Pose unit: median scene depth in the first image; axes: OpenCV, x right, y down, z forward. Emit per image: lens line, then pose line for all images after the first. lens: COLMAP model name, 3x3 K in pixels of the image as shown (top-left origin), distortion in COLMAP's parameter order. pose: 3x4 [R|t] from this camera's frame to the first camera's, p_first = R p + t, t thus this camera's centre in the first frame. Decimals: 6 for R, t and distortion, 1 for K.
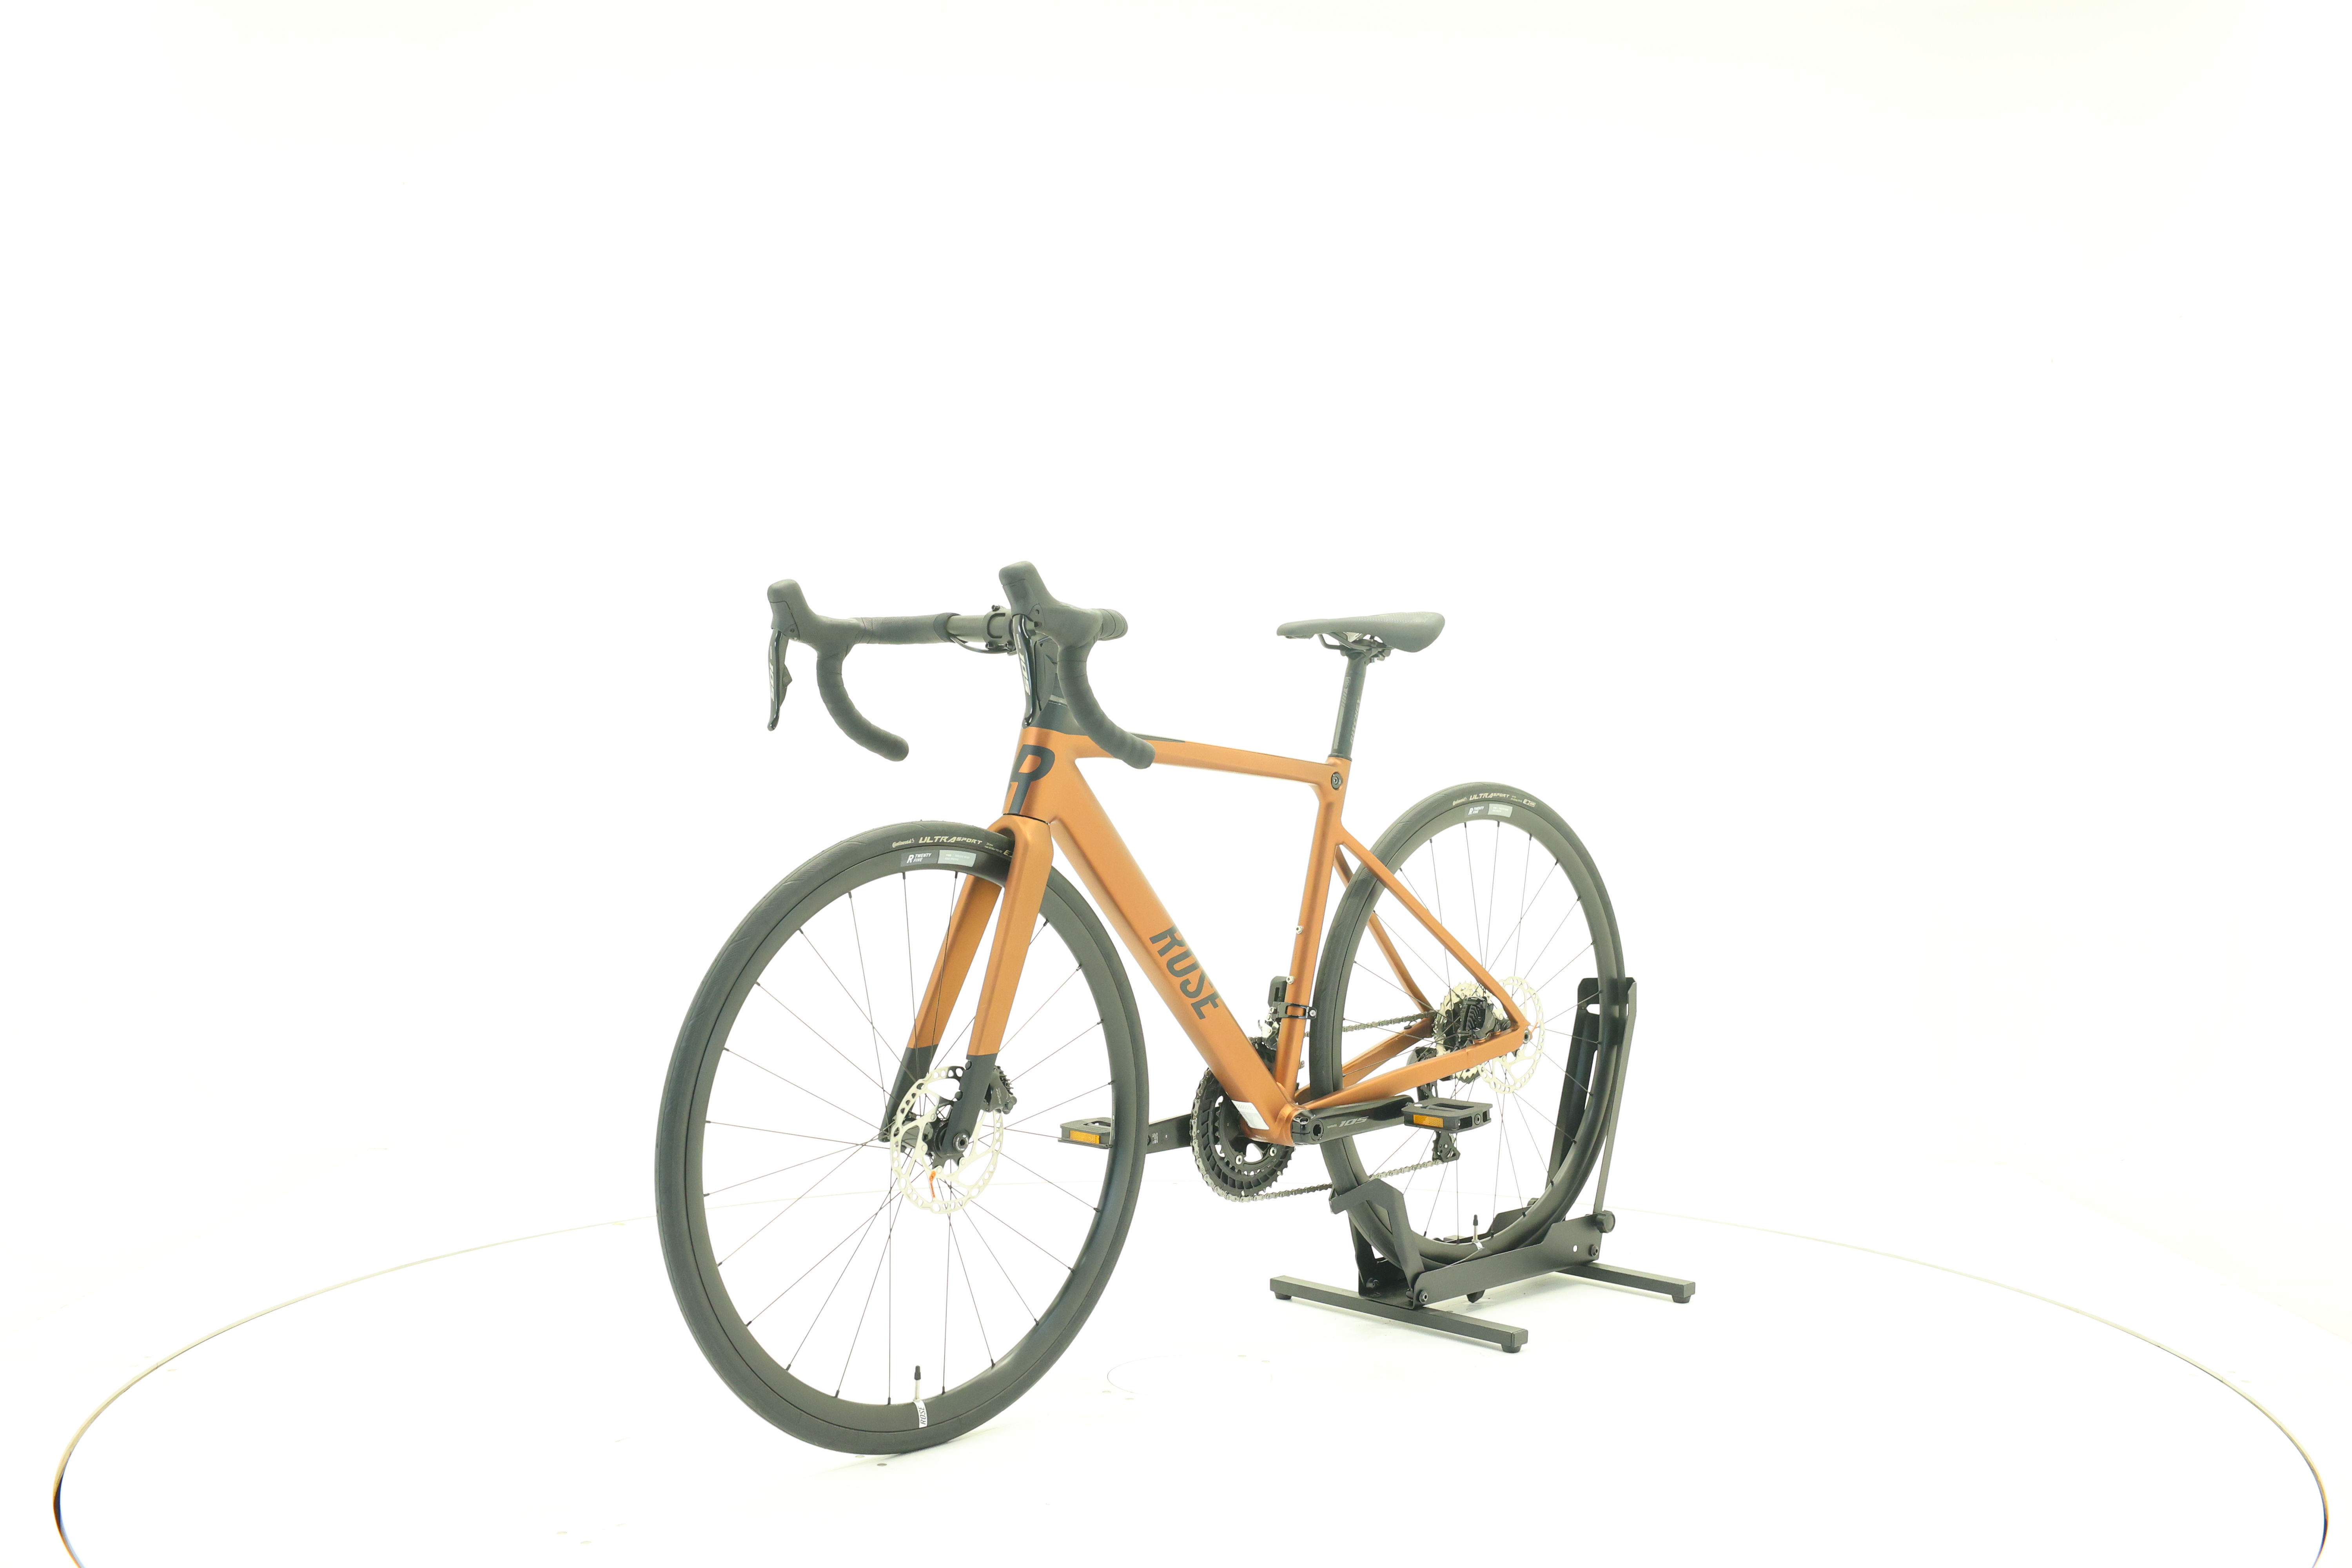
lens RADIAL K [[2465.0, 0, 1178.3], [0, 2465.0, 792.3], [0, 0, 1]] dist [0.001823, 0.000000]
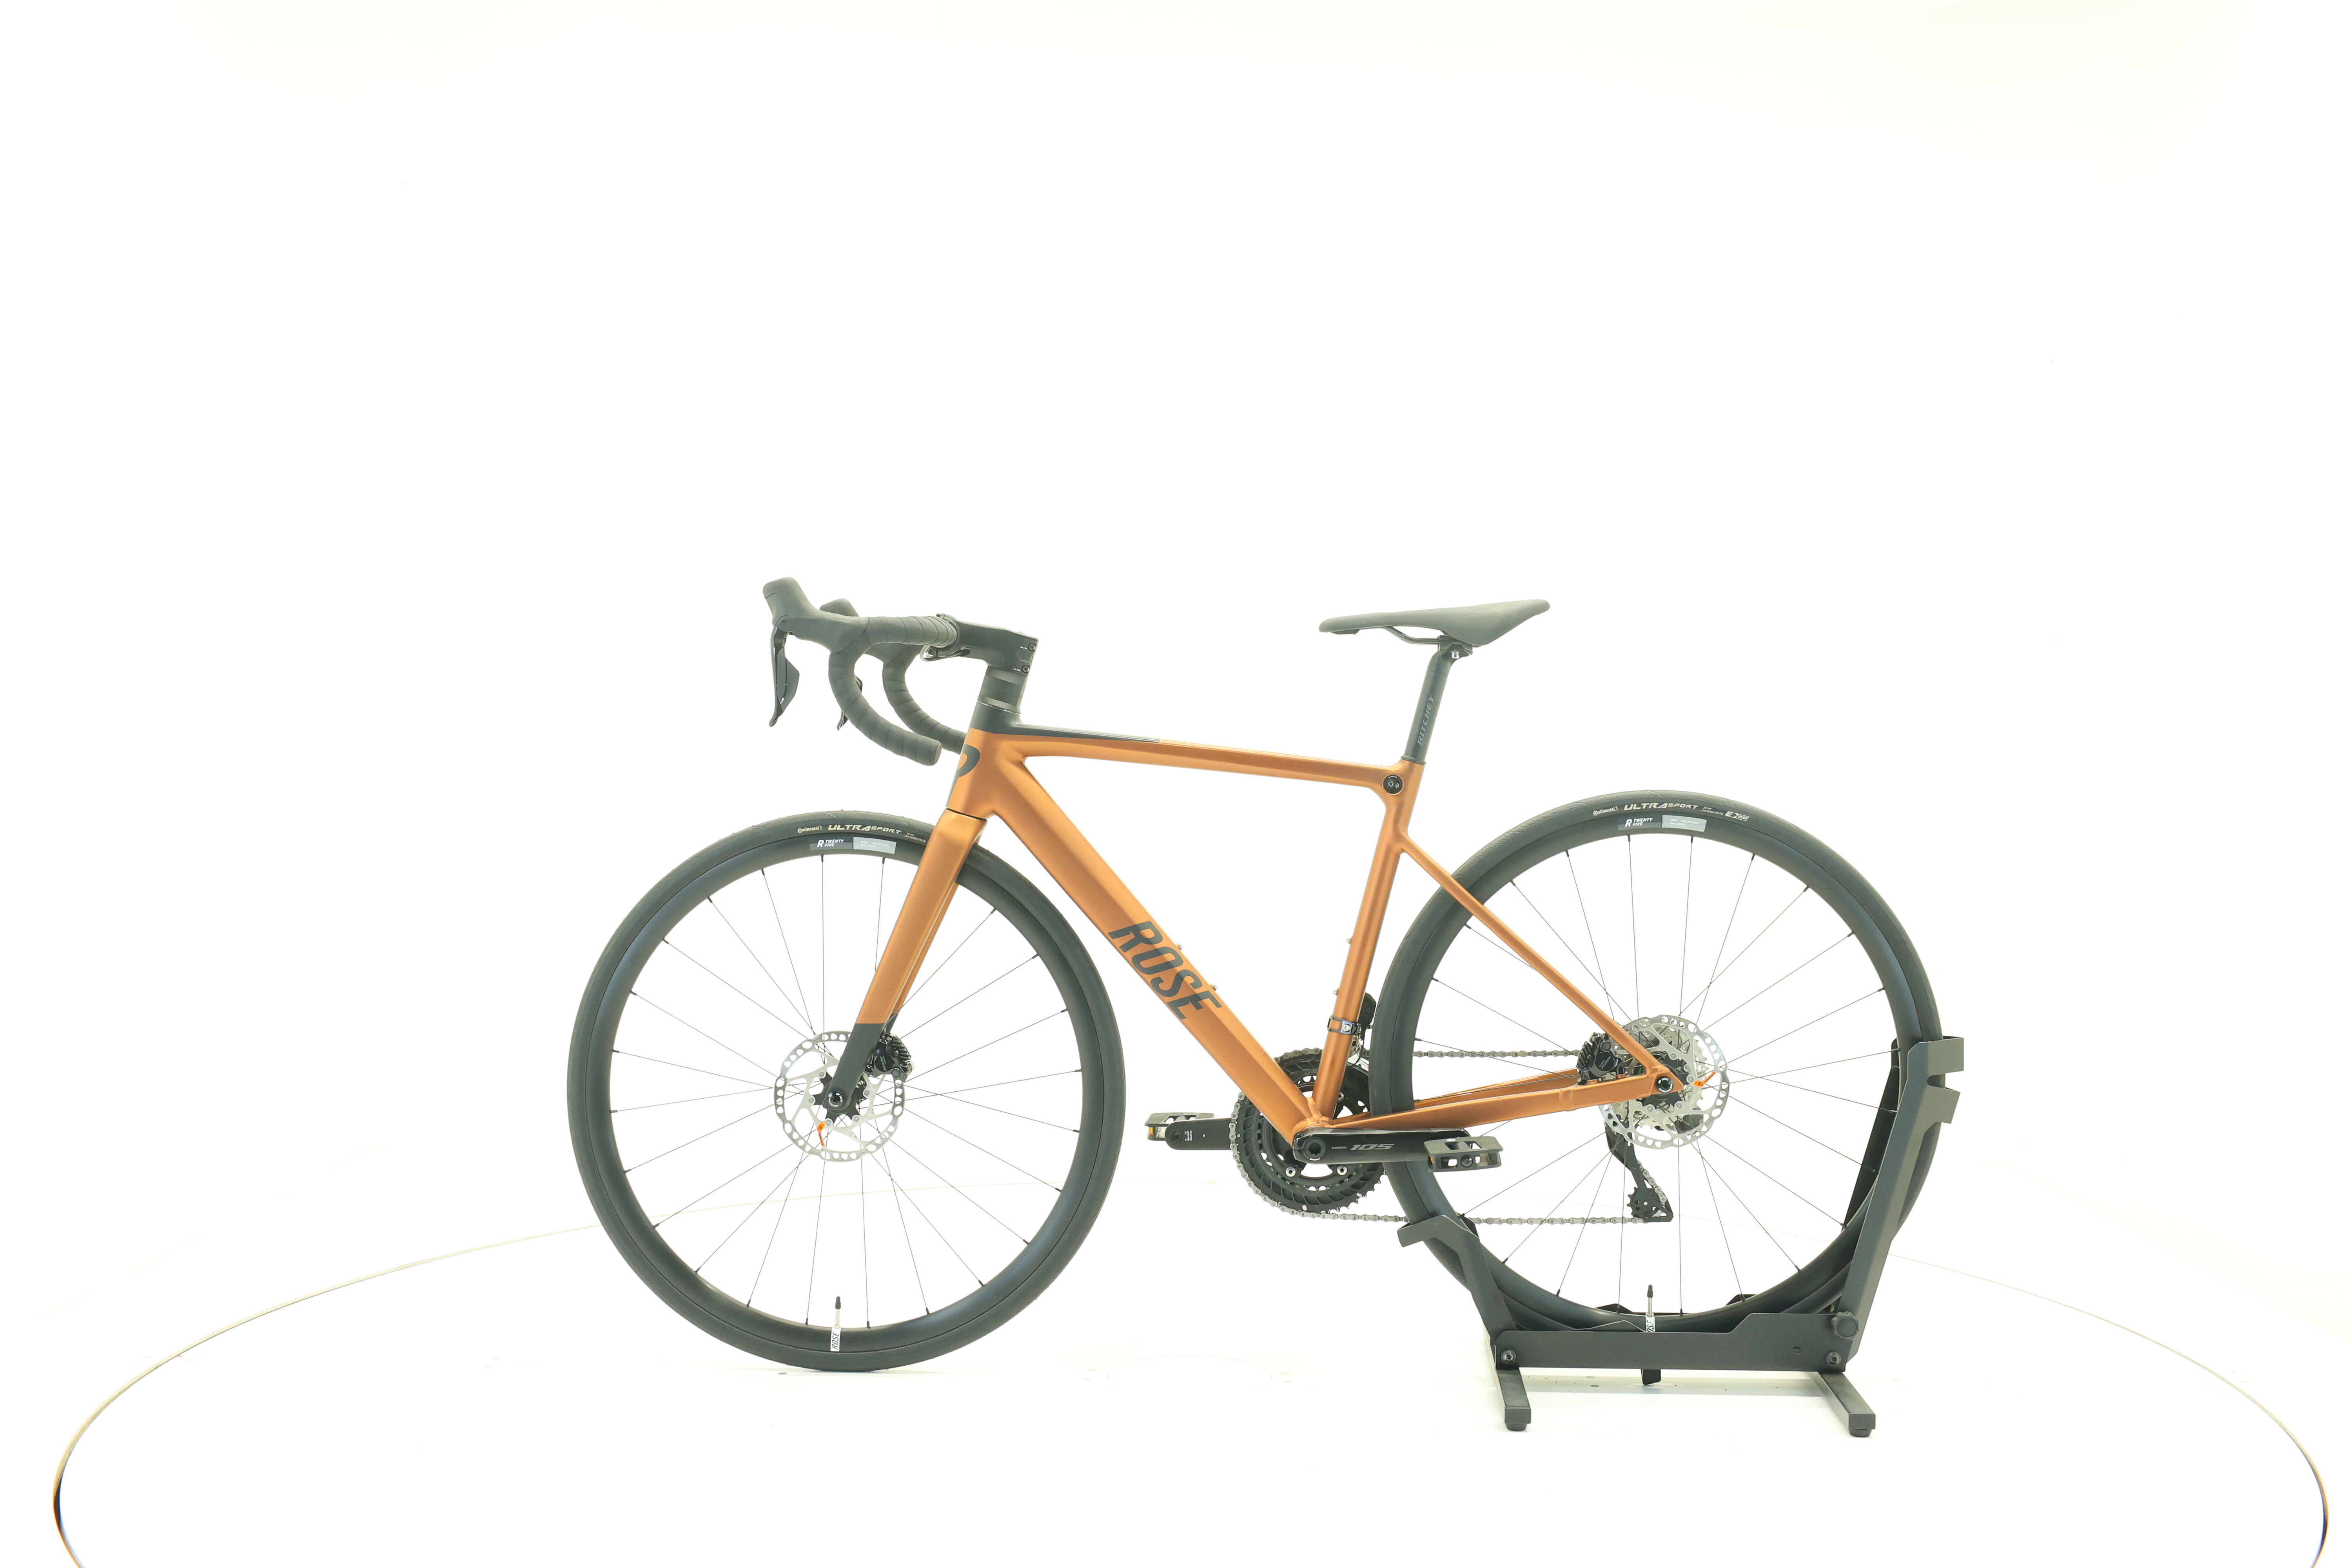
lens RADIAL K [[2465.0, 0, 1172.7], [0, 2465.0, 782.0], [0, 0, 1]] dist [0.001823, 0.000000]
pose [[0.666825, 0.010838, -0.745135, 0.718662], [-0.020579, 0.999781, -0.003875, -0.000249], [0.744930, 0.017918, 0.666902, 0.313694]]
